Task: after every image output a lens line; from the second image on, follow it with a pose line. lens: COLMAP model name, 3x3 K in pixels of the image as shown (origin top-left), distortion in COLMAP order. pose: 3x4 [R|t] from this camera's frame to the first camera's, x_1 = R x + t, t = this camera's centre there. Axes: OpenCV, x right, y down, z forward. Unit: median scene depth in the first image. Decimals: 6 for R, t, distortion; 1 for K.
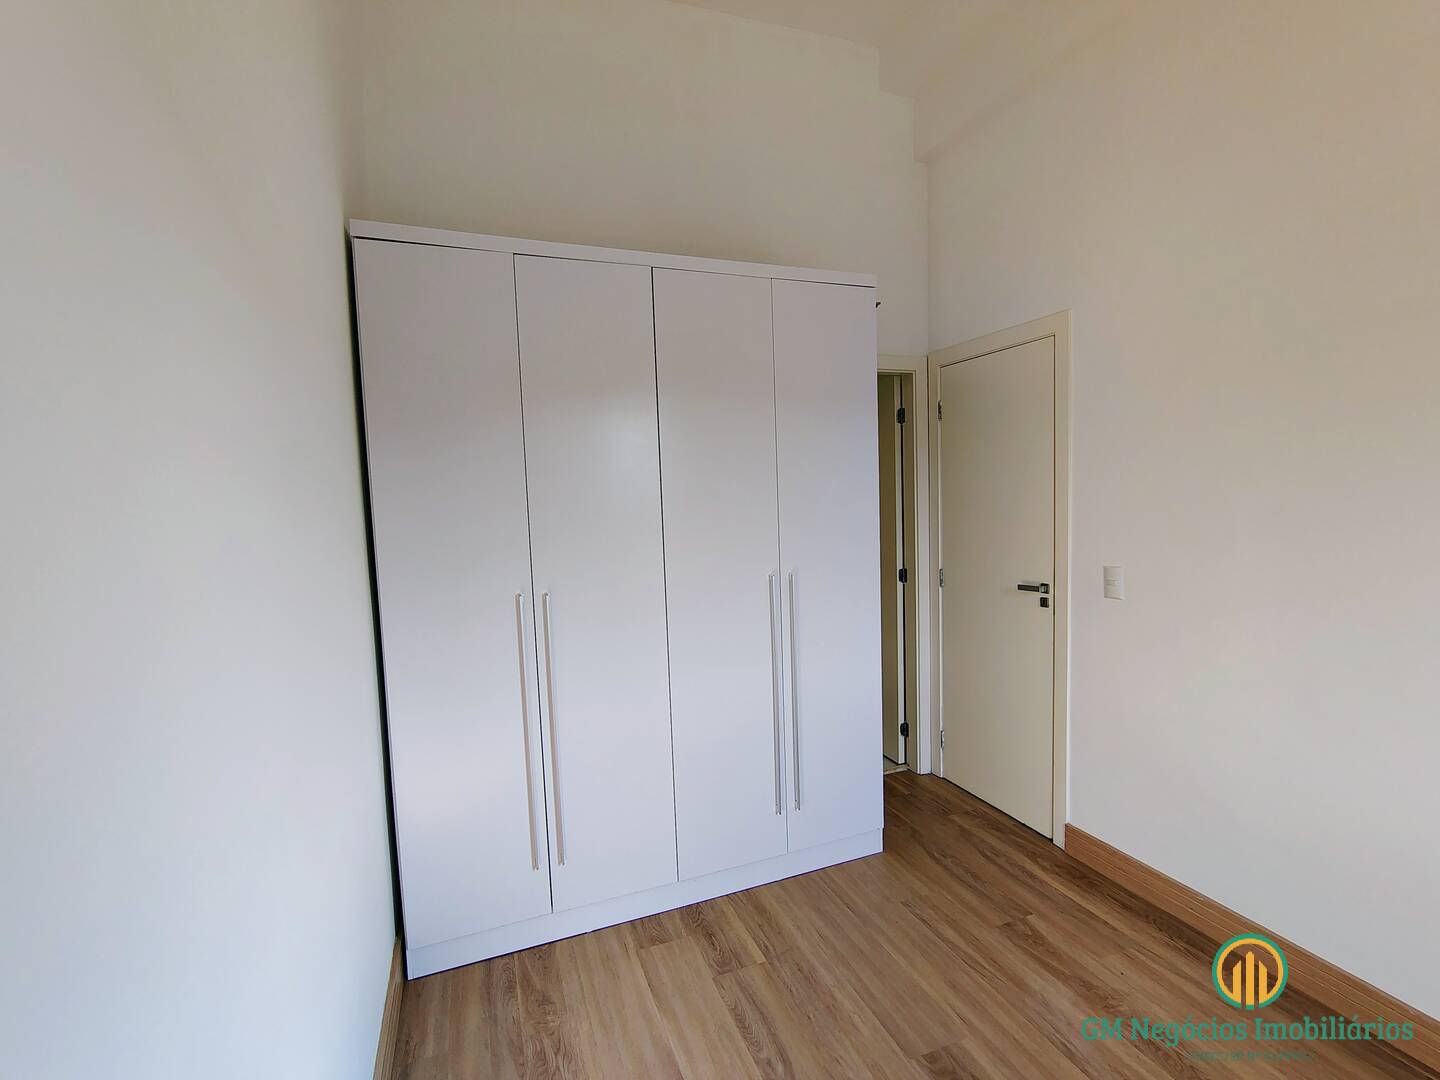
lens RADIAL K [[676.9, 0, 722.0], [0, 676.9, 542.9], [0, 0, 1]] dist [-0.011309, 0.007754]
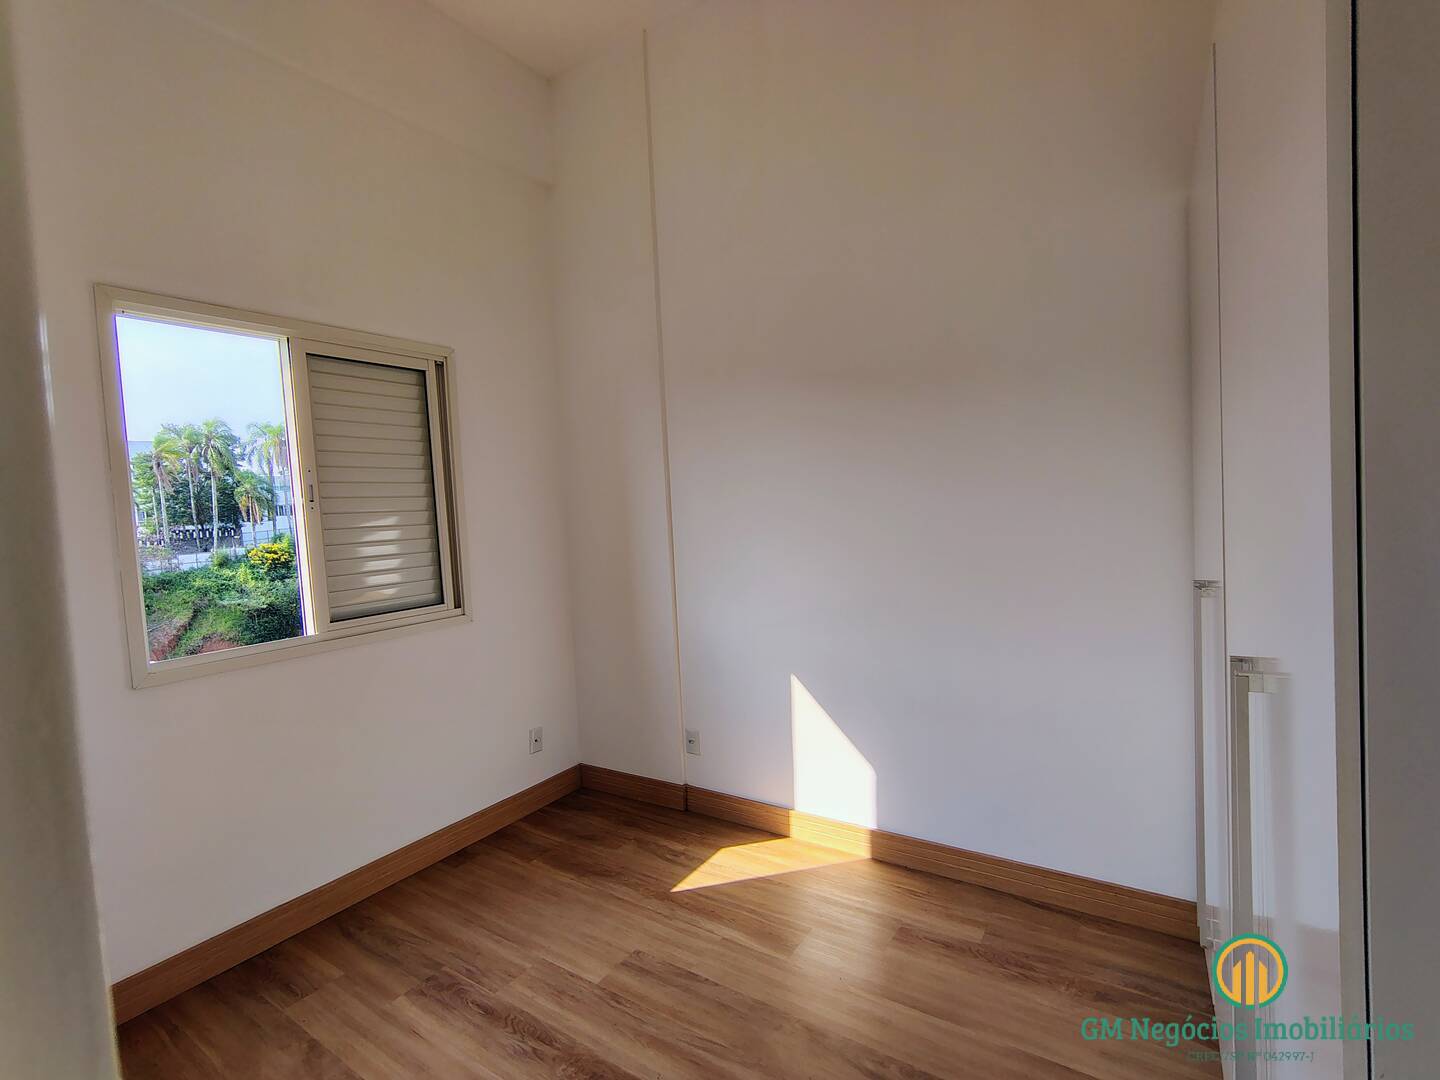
lens RADIAL K [[676.9, 0, 722.0], [0, 676.9, 542.9], [0, 0, 1]] dist [-0.011309, 0.007754]
pose [[-0.810900, 0.108086, -0.575116, 0.581721], [0.039495, 0.990662, 0.130495, -0.090381], [0.583850, 0.083104, -0.807597, 1.255724]]
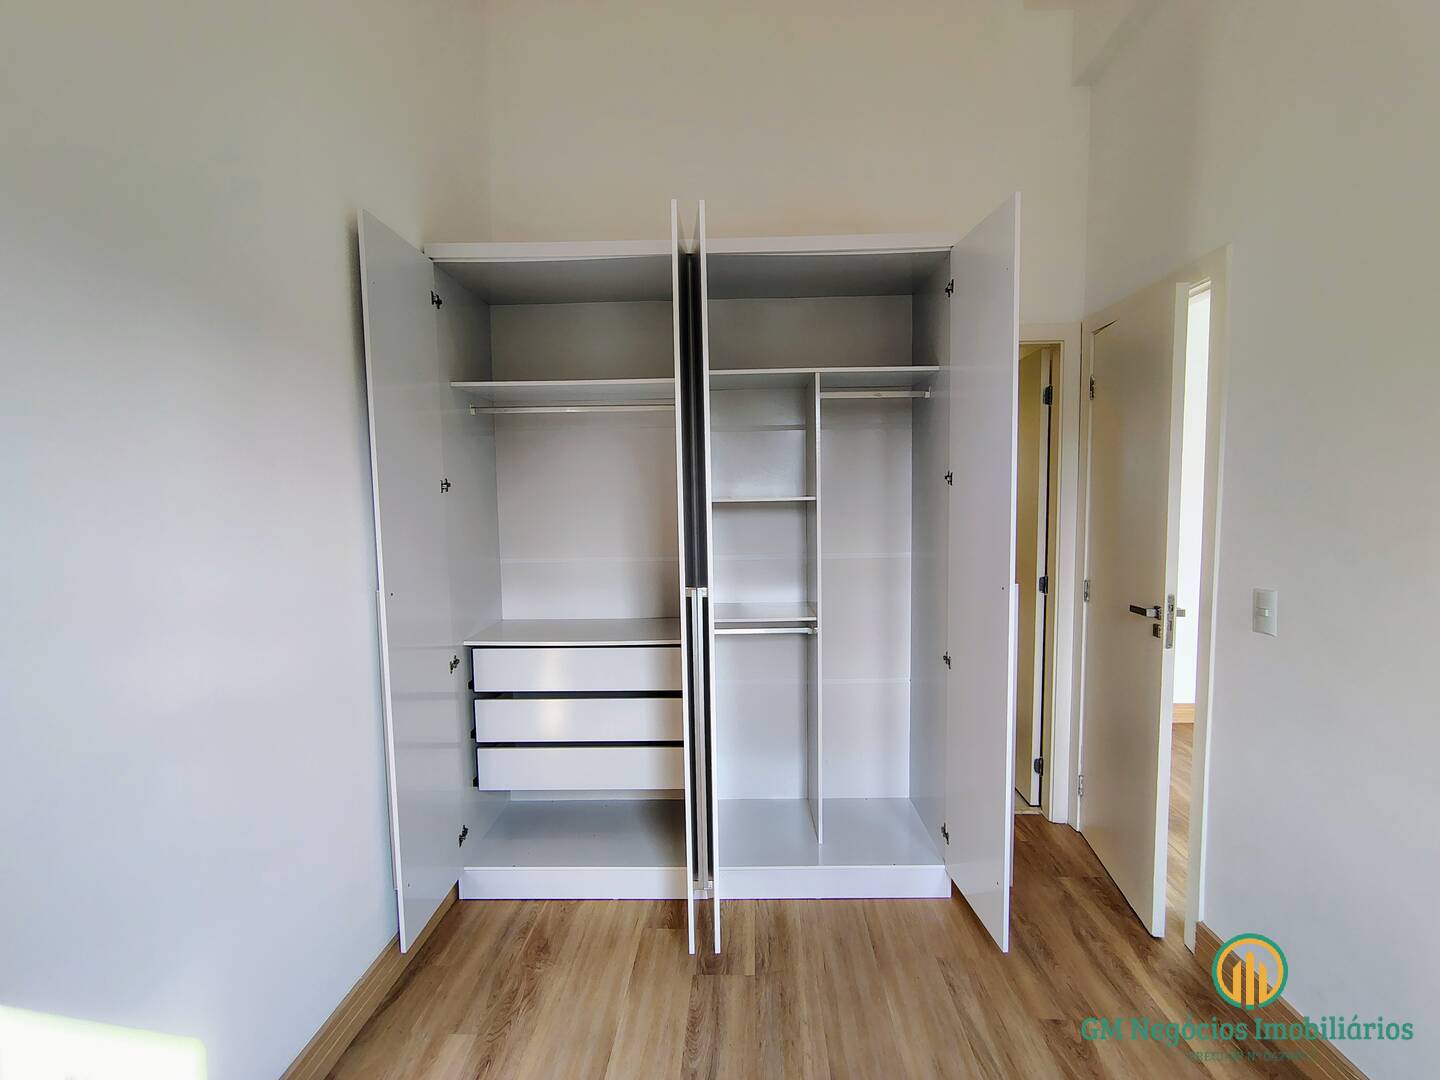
lens RADIAL K [[676.9, 0, 722.0], [0, 676.9, 542.9], [0, 0, 1]] dist [-0.011309, 0.007754]
pose [[0.919743, 0.049979, -0.389325, 0.349105], [-0.045046, 0.998747, 0.021795, -0.007181], [0.389927, -0.002508, 0.920842, 0.103668]]
